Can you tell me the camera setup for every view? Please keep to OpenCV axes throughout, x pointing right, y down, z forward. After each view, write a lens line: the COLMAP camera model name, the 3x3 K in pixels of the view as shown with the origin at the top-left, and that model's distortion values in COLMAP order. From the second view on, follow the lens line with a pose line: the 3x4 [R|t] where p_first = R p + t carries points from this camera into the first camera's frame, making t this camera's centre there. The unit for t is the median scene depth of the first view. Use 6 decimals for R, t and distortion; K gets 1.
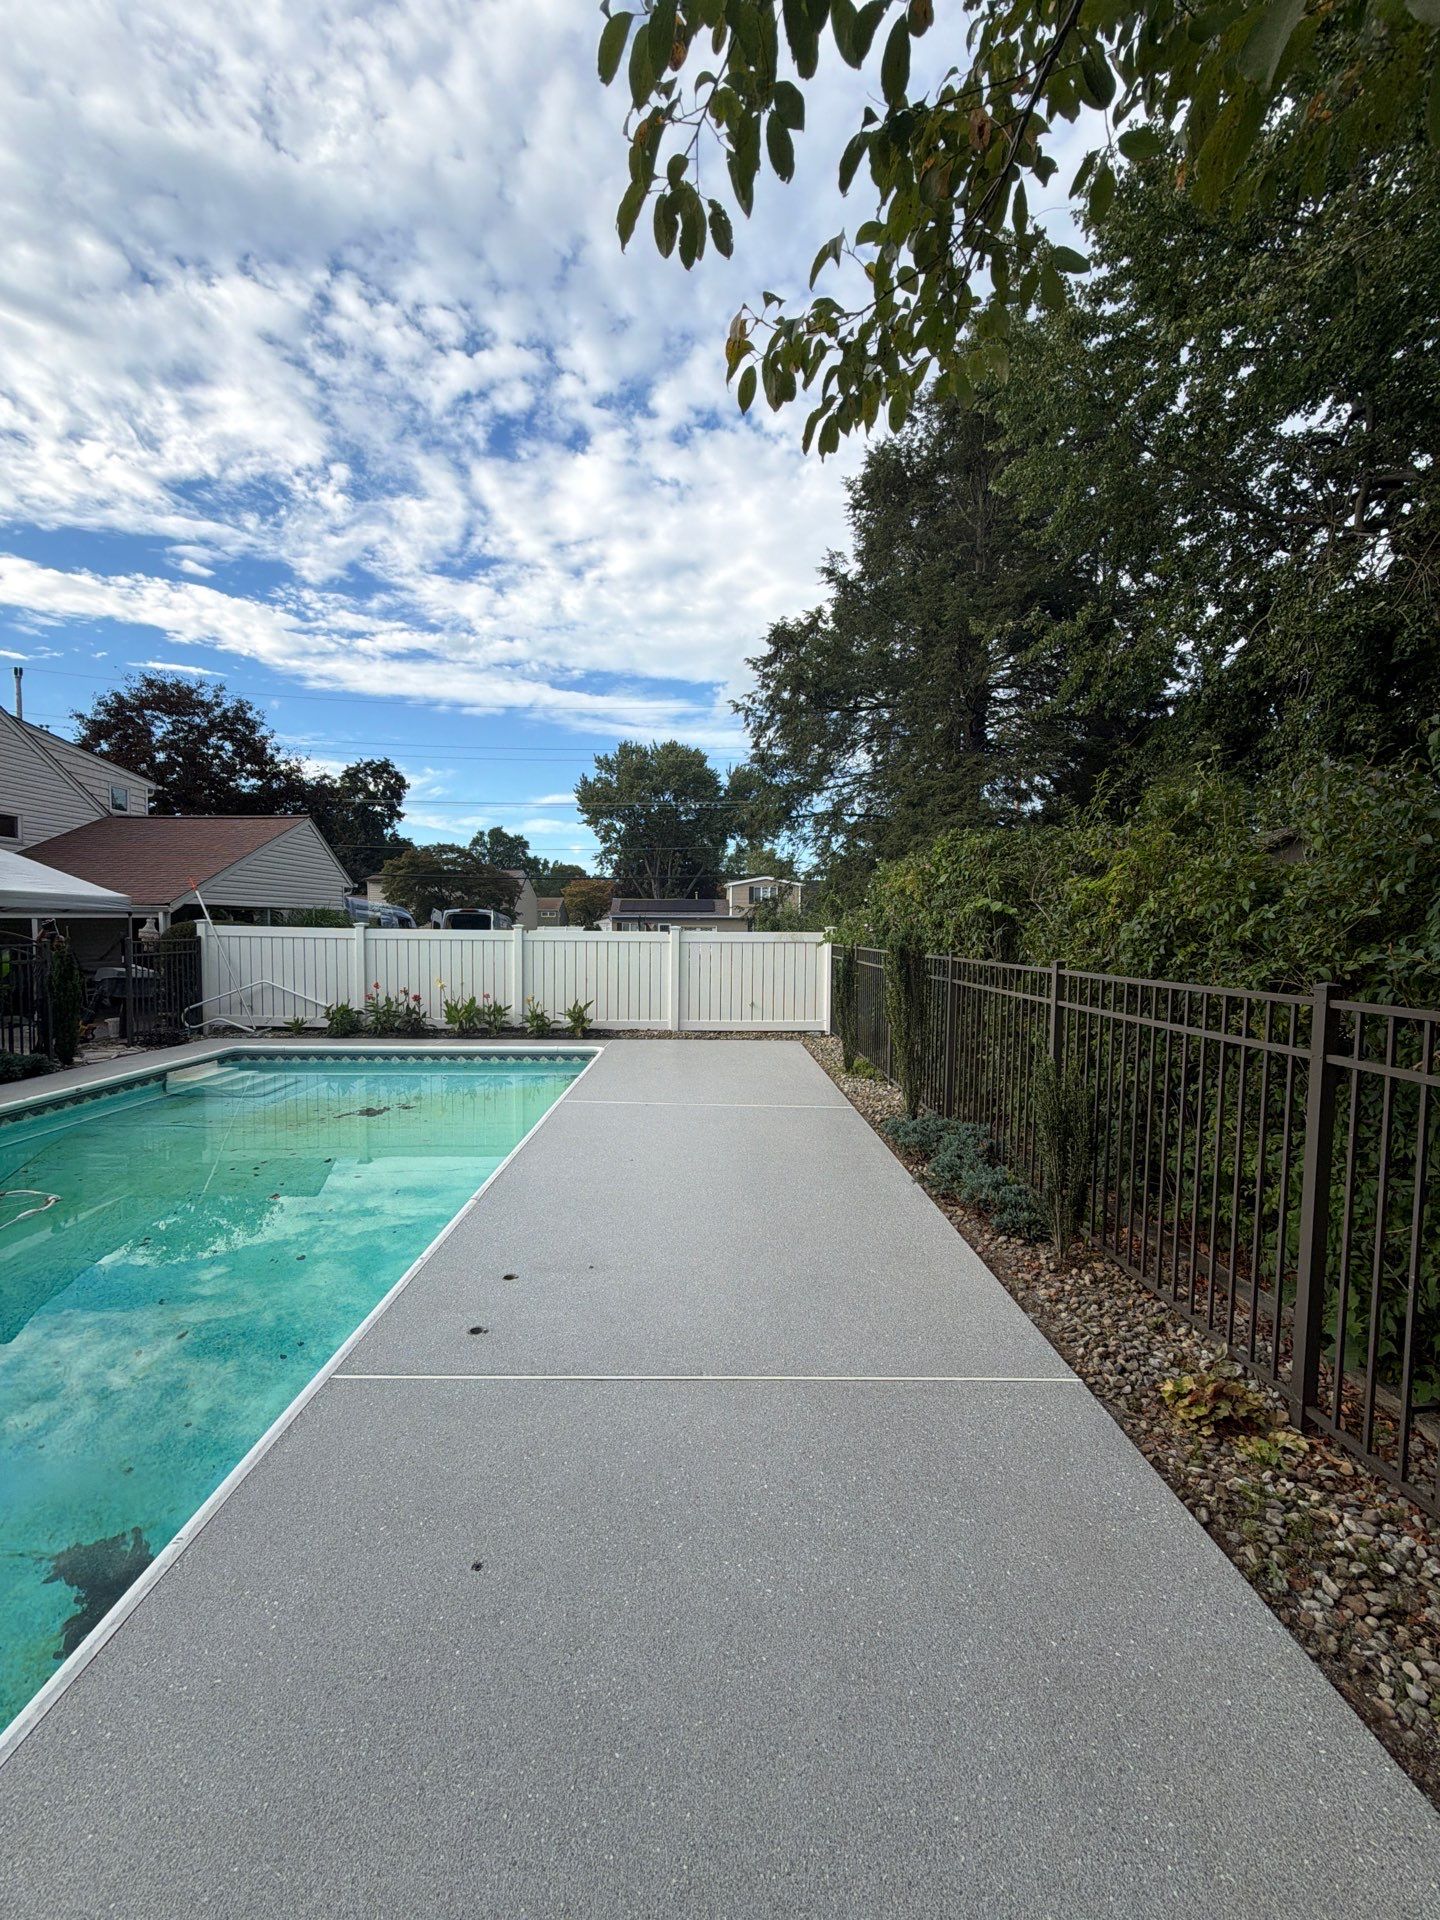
lens RADIAL K [[763.5, 0, 715.7], [0, 763.5, 950.2], [0, 0, 1]] dist [0.000164, -0.001014]
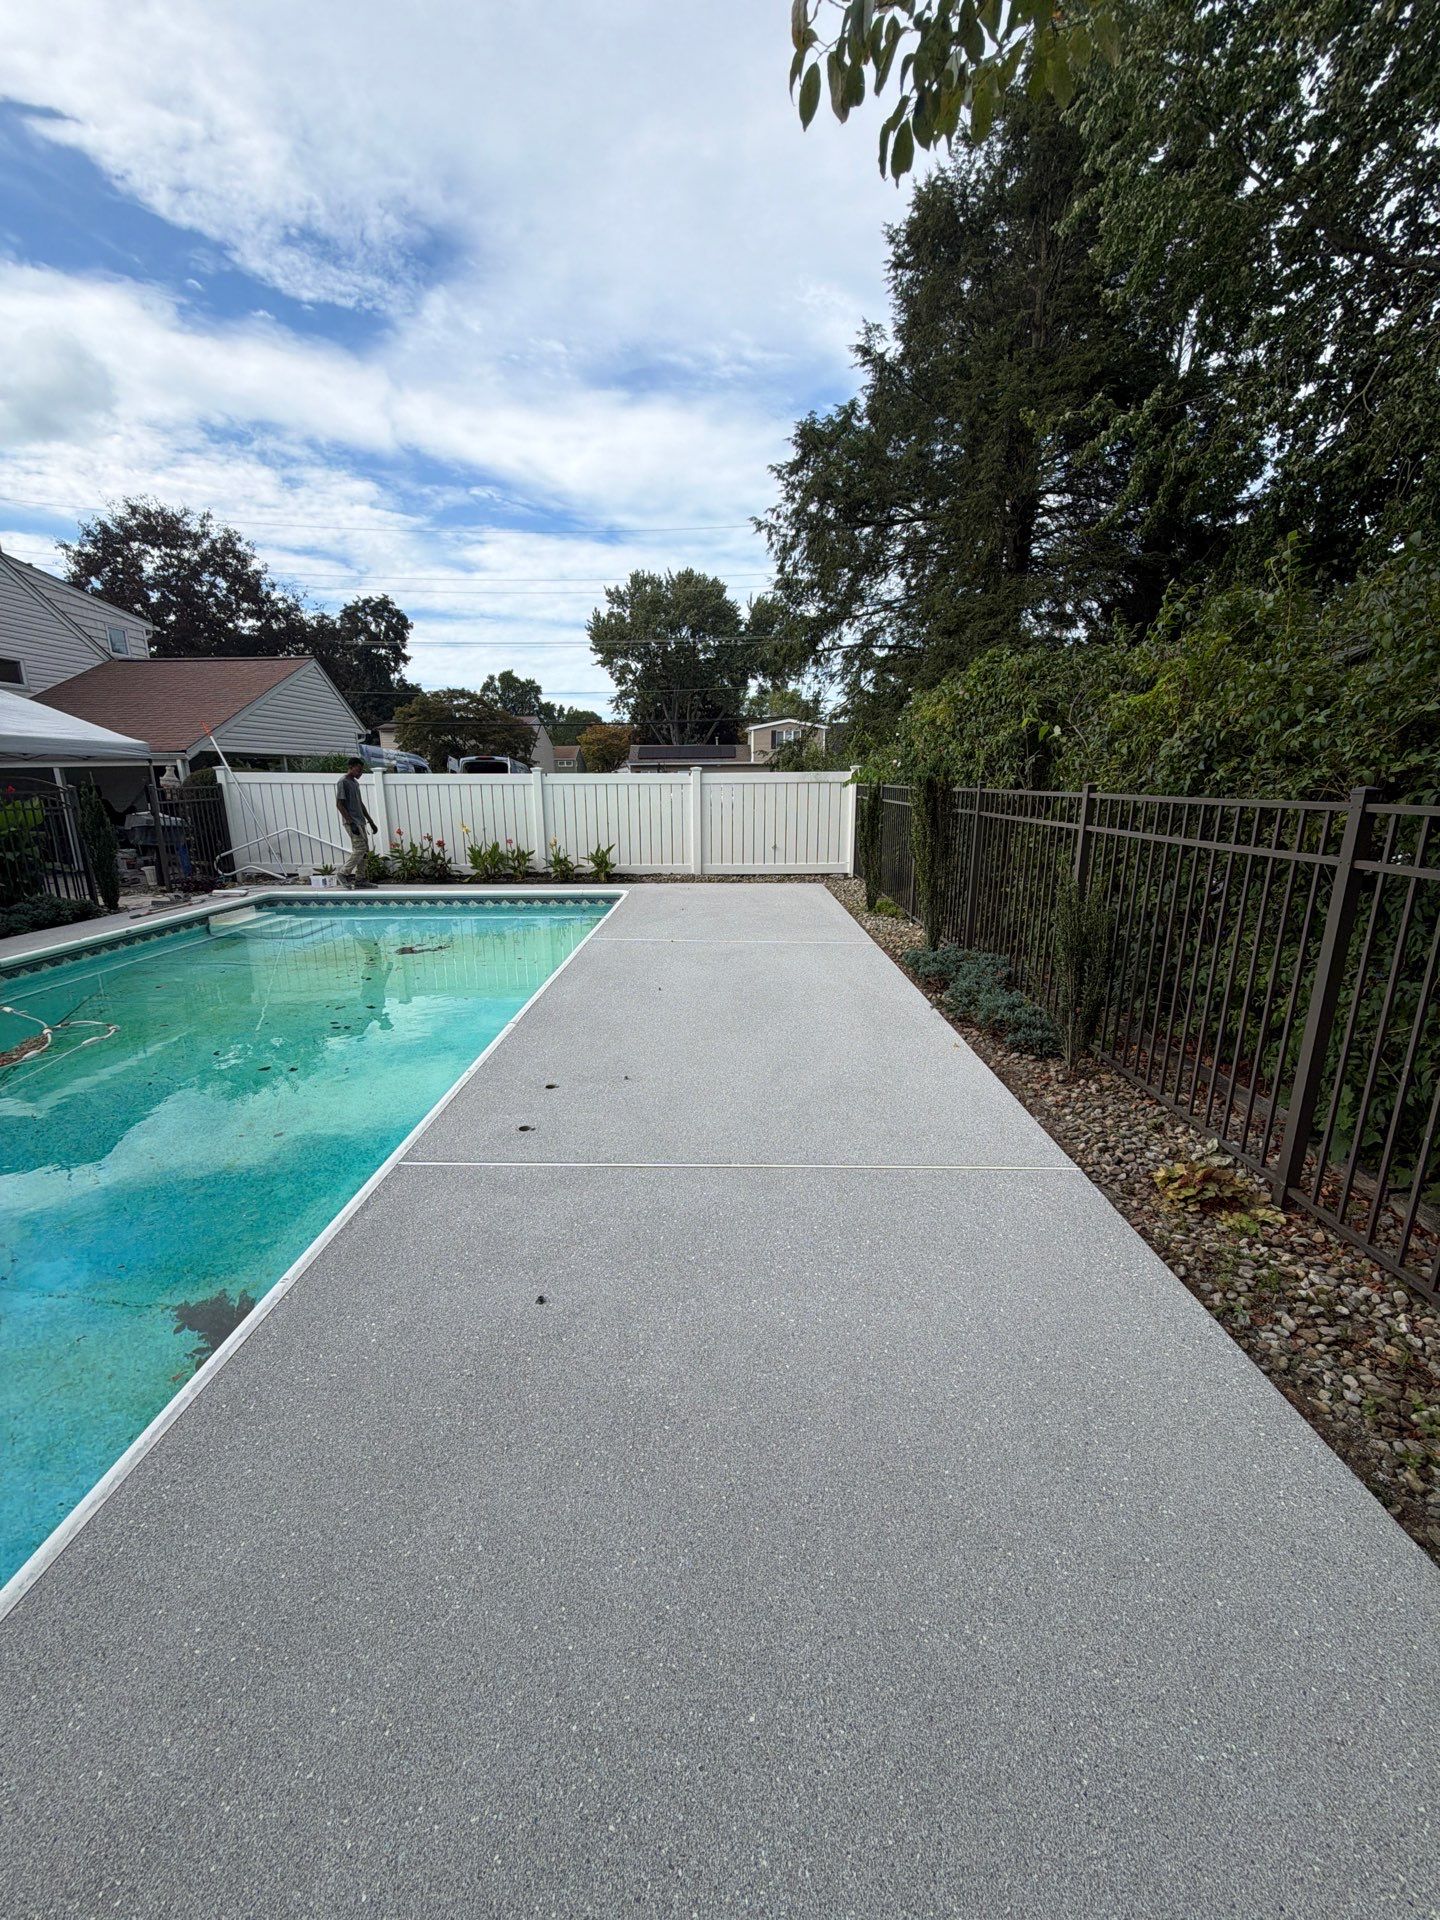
lens RADIAL K [[763.5, 0, 715.1], [0, 763.5, 952.4], [0, 0, 1]] dist [0.000164, -0.001014]
pose [[0.999570, -0.004193, -0.029018, -0.001683], [0.009807, 0.980527, 0.196138, 0.009462], [0.027631, -0.196338, 0.980147, -0.004293]]
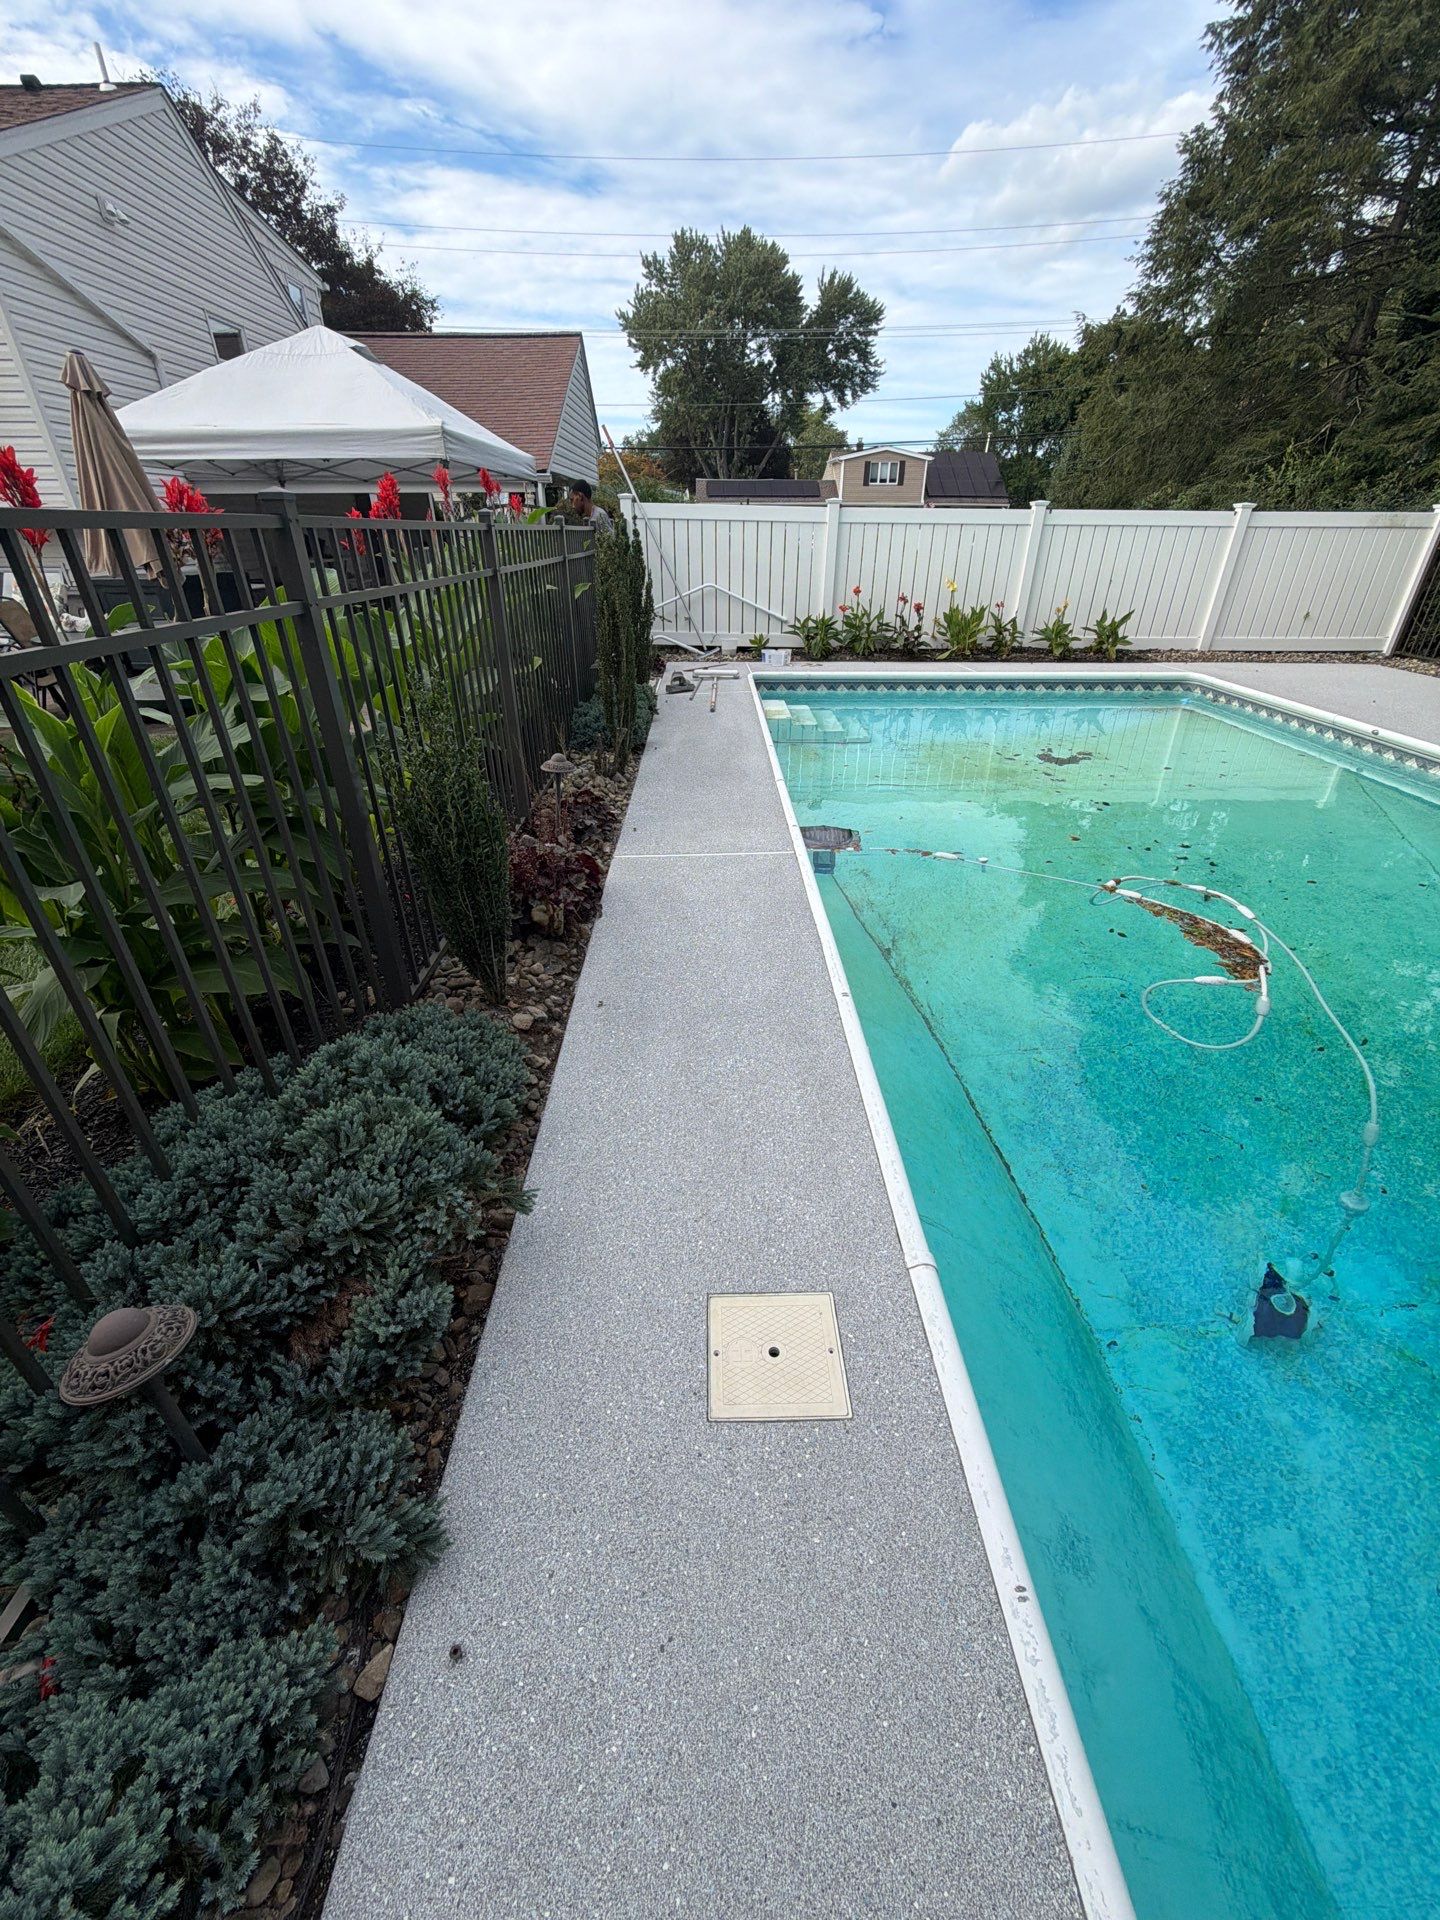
lens RADIAL K [[763.5, 0, 723.1], [0, 763.5, 956.0], [0, 0, 1]] dist [0.000164, -0.001014]
pose [[0.999997, -0.002354, -0.001057, -0.586126], [0.002575, 0.883274, 0.468851, 0.010288], [-0.000170, -0.468852, 0.883277, 0.132466]]
